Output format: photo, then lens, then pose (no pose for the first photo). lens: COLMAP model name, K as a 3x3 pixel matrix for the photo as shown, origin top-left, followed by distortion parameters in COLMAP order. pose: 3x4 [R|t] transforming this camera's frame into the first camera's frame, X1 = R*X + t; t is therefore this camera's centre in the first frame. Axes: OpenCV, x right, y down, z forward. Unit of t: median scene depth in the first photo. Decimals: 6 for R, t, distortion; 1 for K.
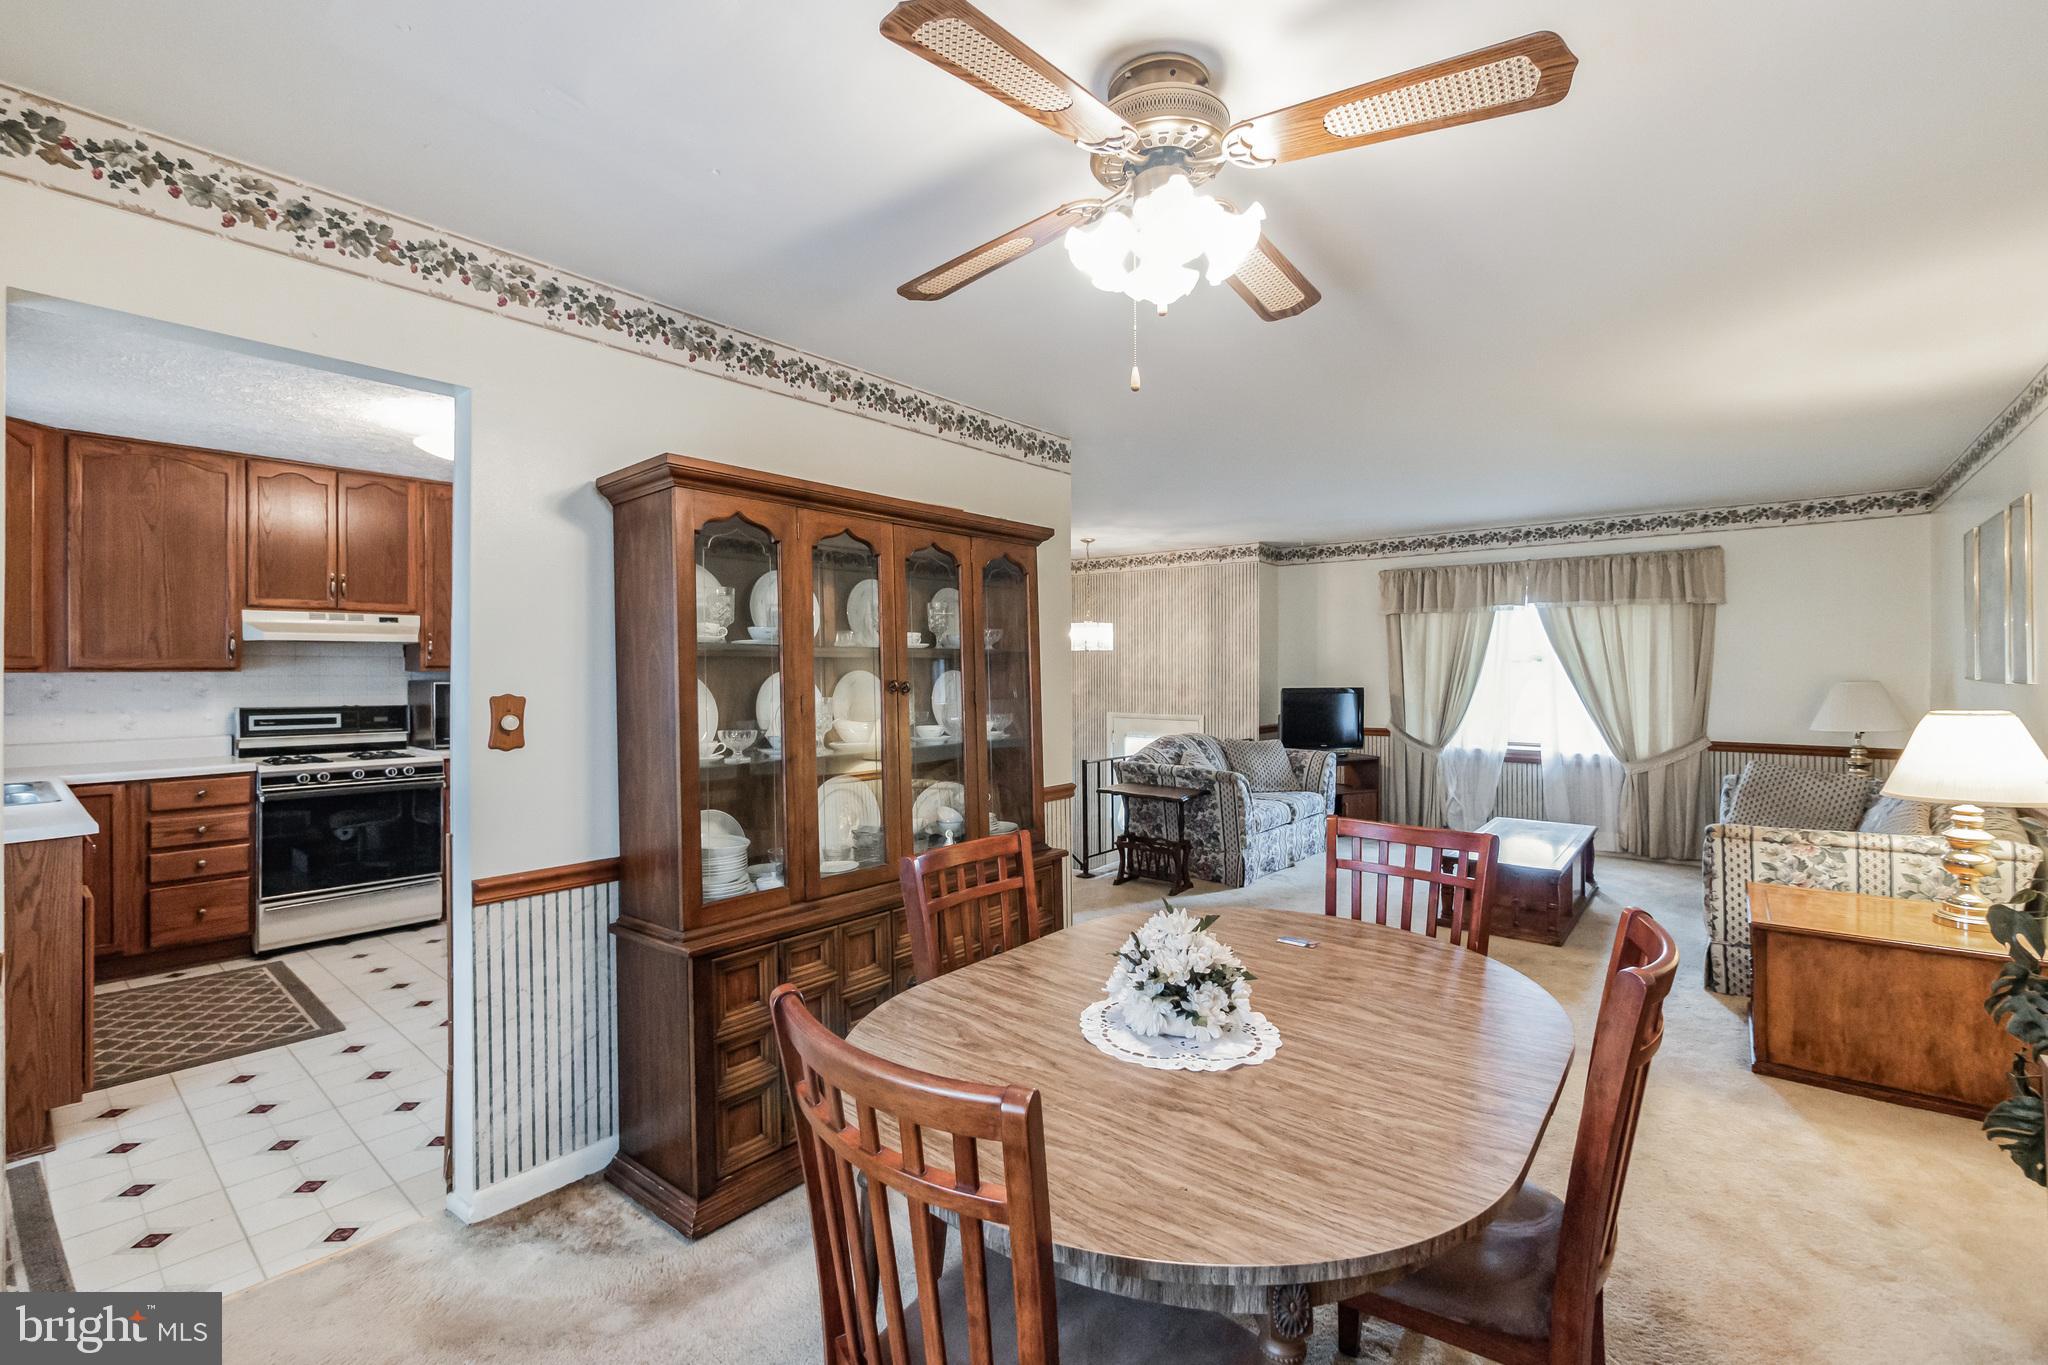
lens RADIAL K [[869.8, 0, 1007.4], [0, 869.8, 661.7], [0, 0, 1]] dist [-0.007220, 0.001046]
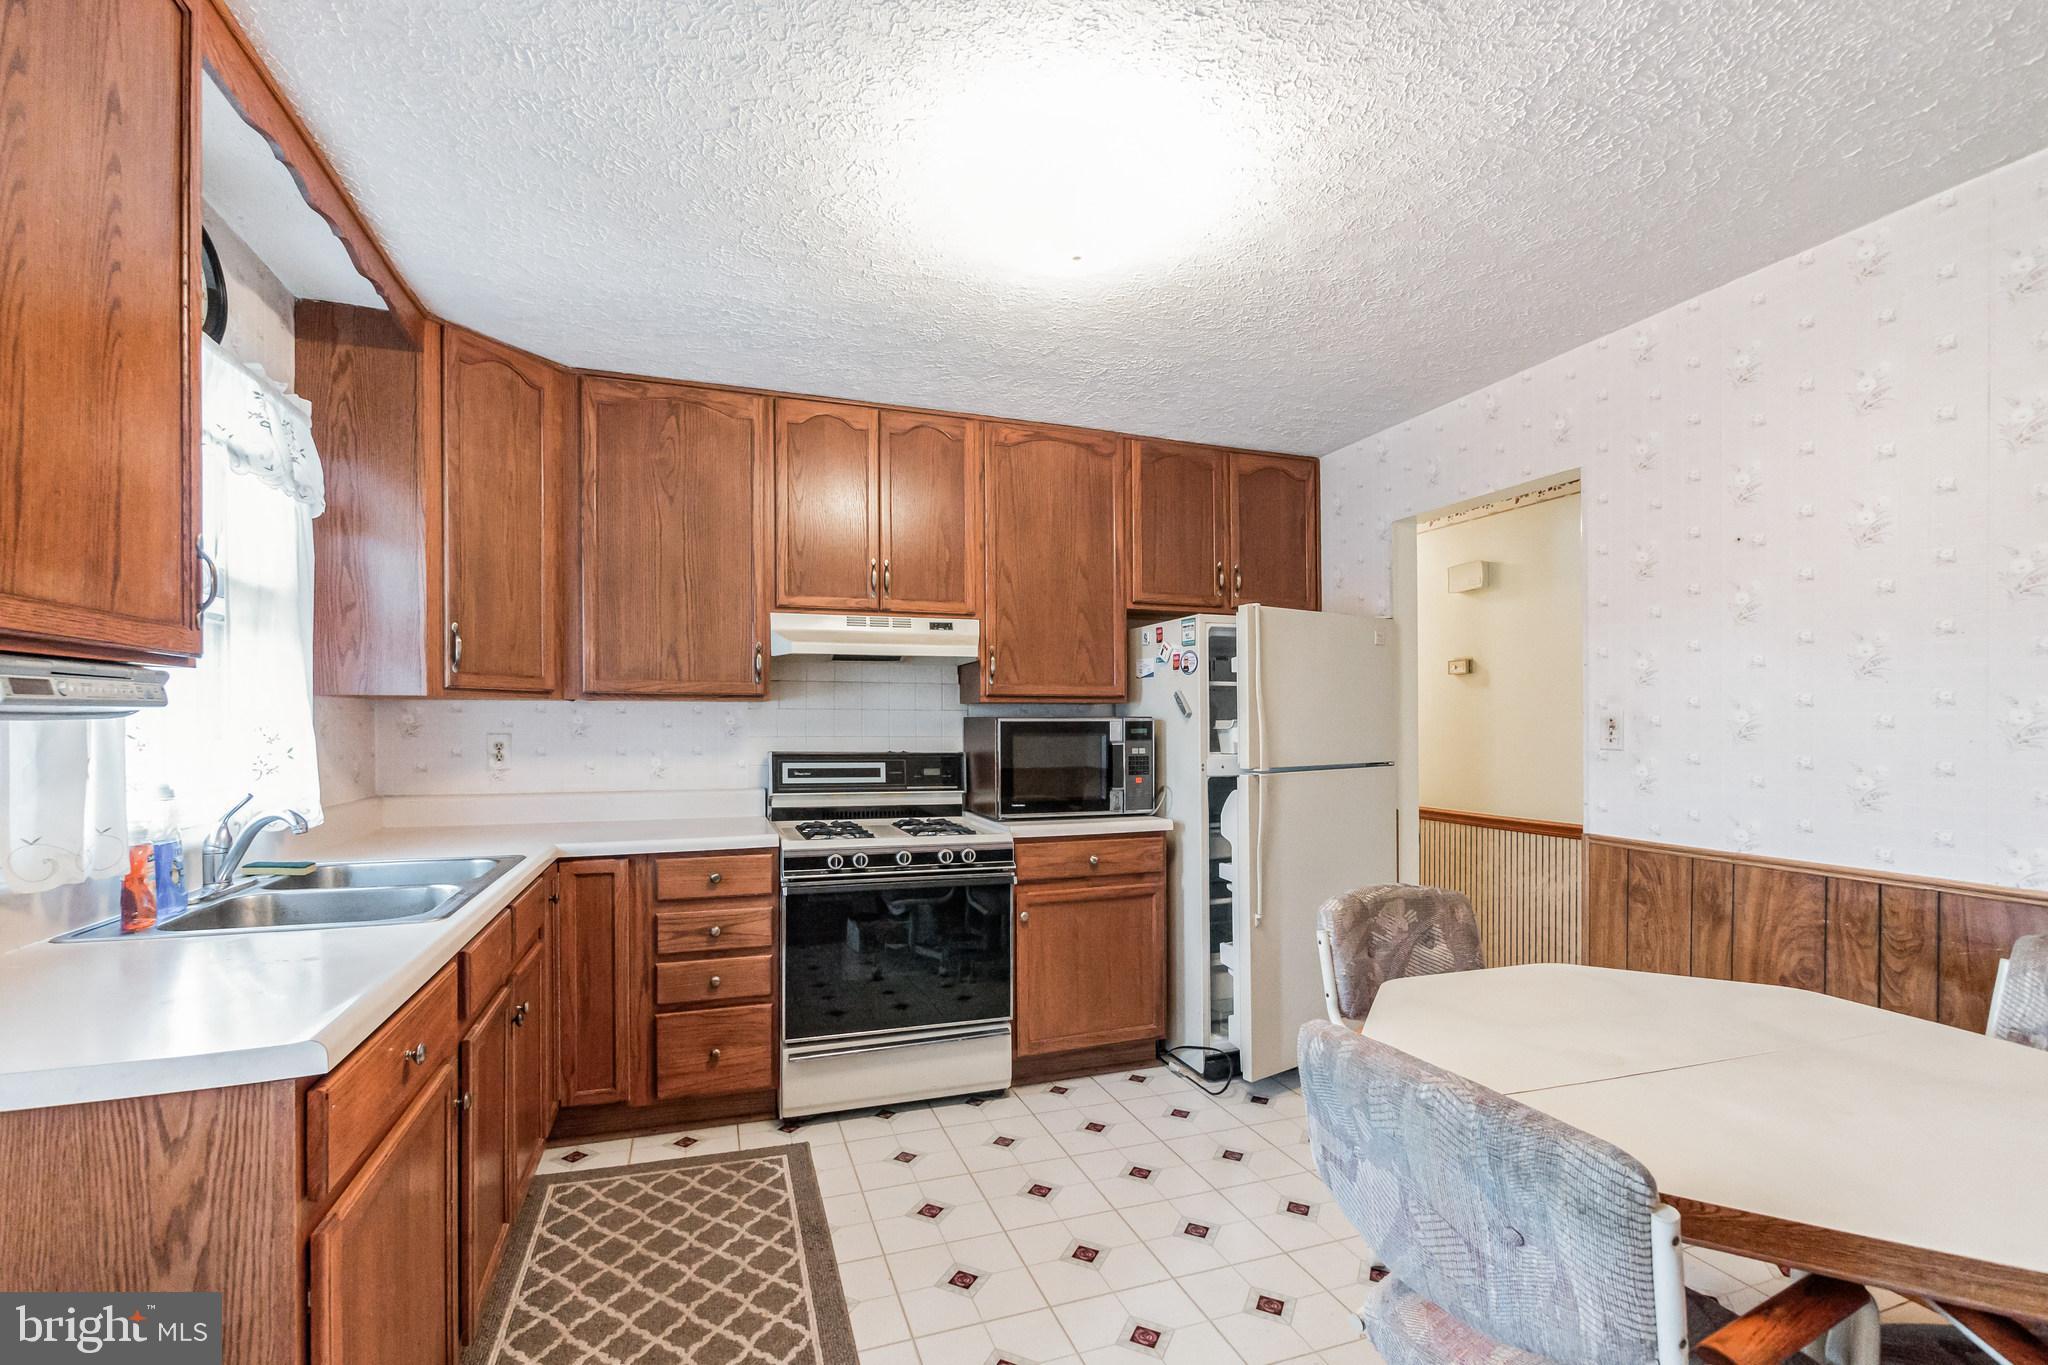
lens RADIAL K [[869.8, 0, 1018.5], [0, 869.8, 722.6], [0, 0, 1]] dist [-0.007220, 0.001046]
pose [[0.864486, 0.002401, -0.502651, -0.370346], [0.001894, 0.999966, 0.008033, 0.025238], [0.502653, -0.007896, 0.864452, 0.511948]]
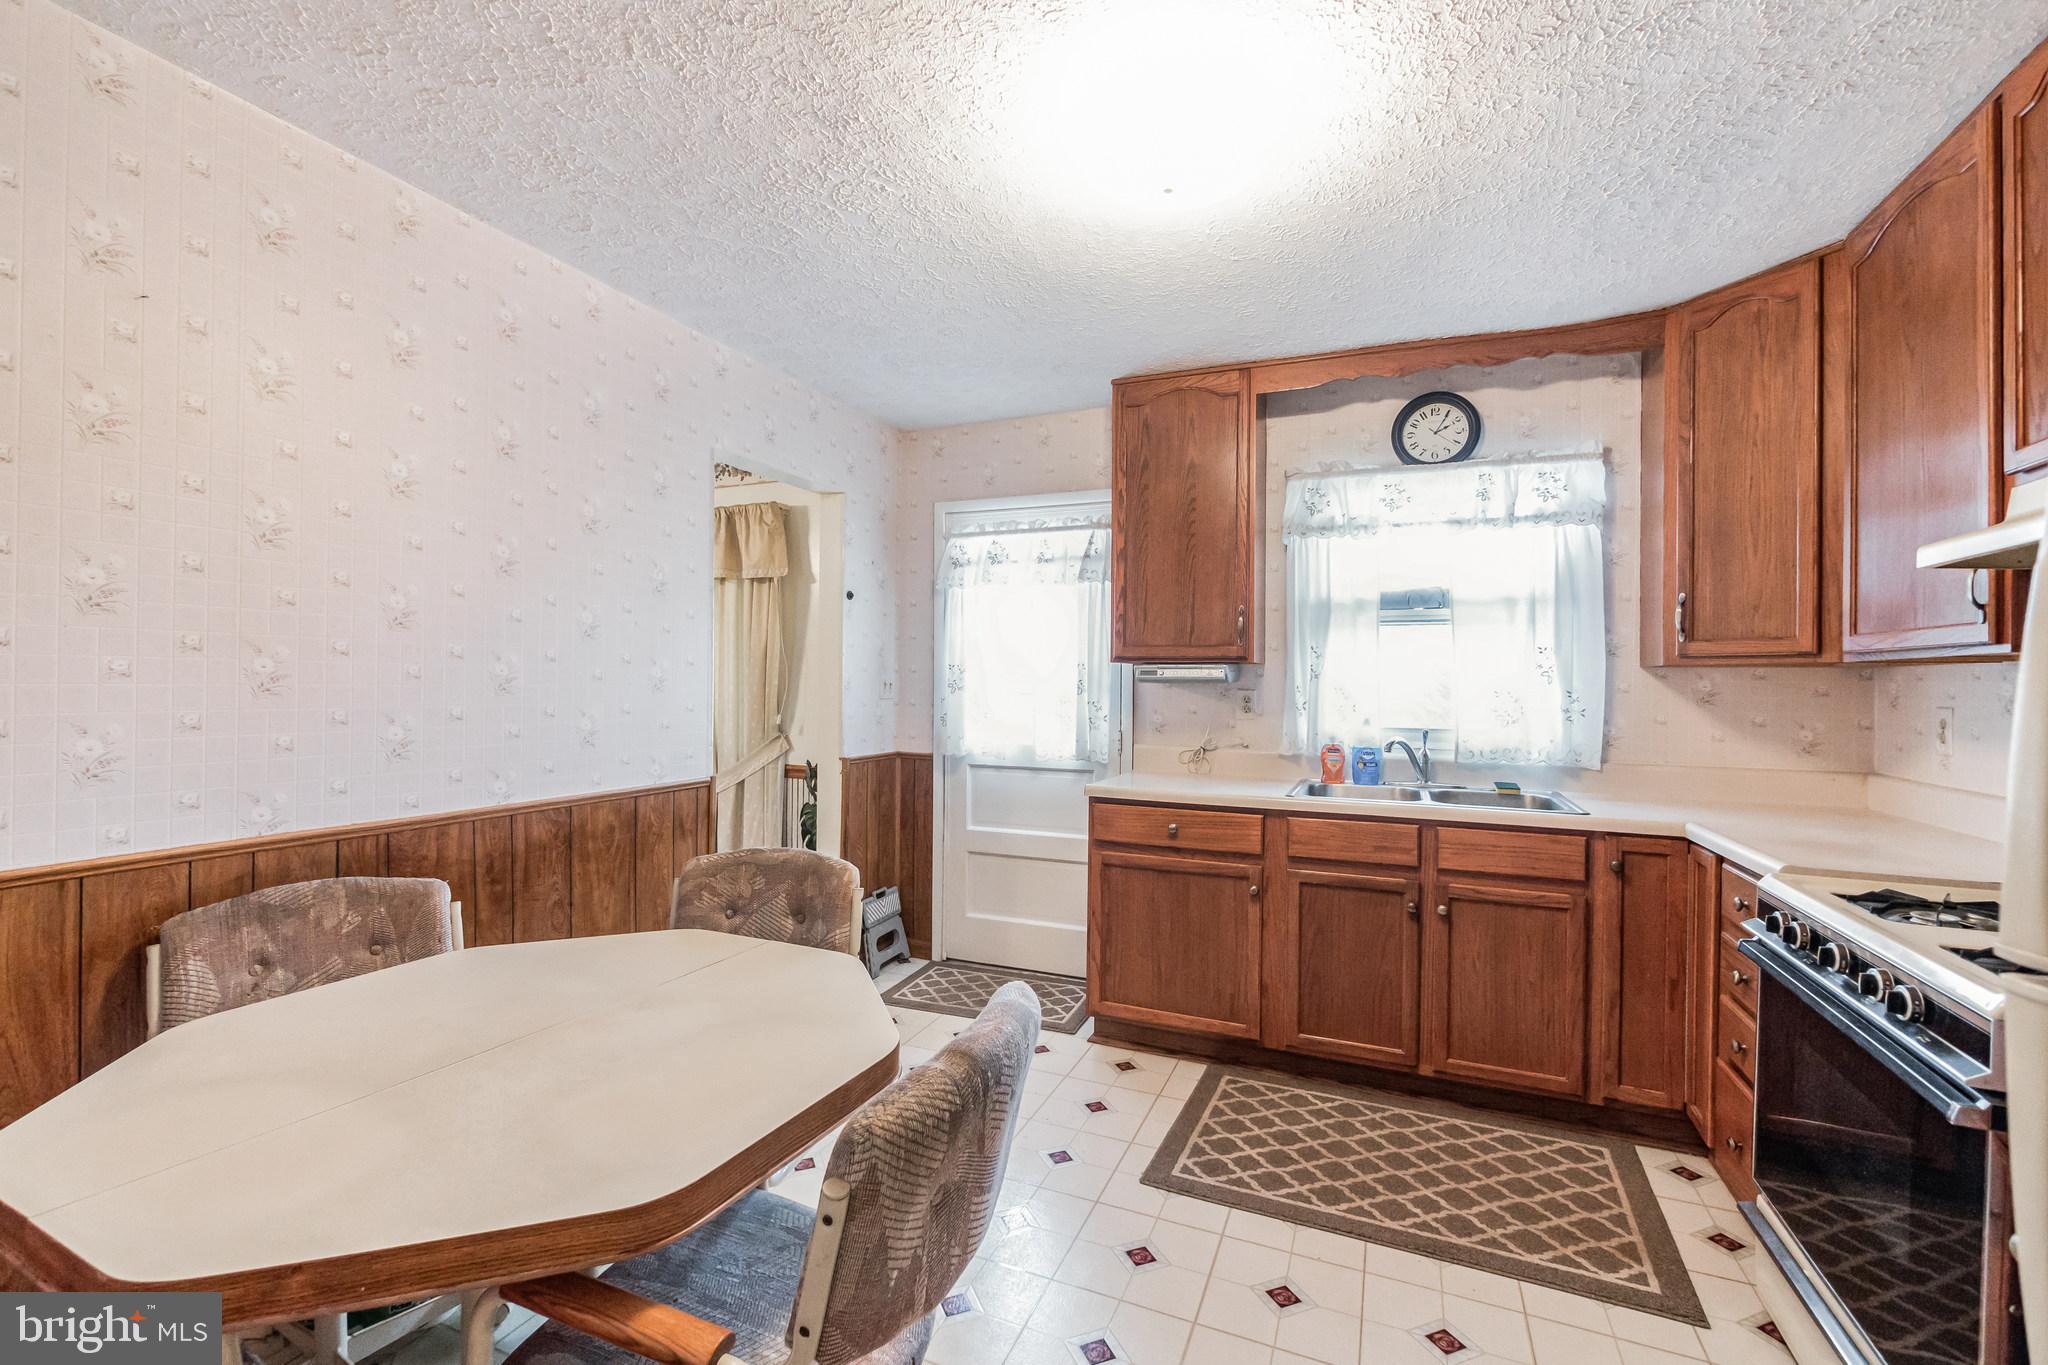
lens RADIAL K [[869.8, 0, 1015.6], [0, 869.8, 679.8], [0, 0, 1]] dist [-0.007220, 0.001046]
pose [[-0.954473, -0.012451, -0.298036, -0.374858], [-0.010600, 0.999913, -0.007826, 0.032031], [0.298107, -0.004310, -0.954523, 1.300433]]
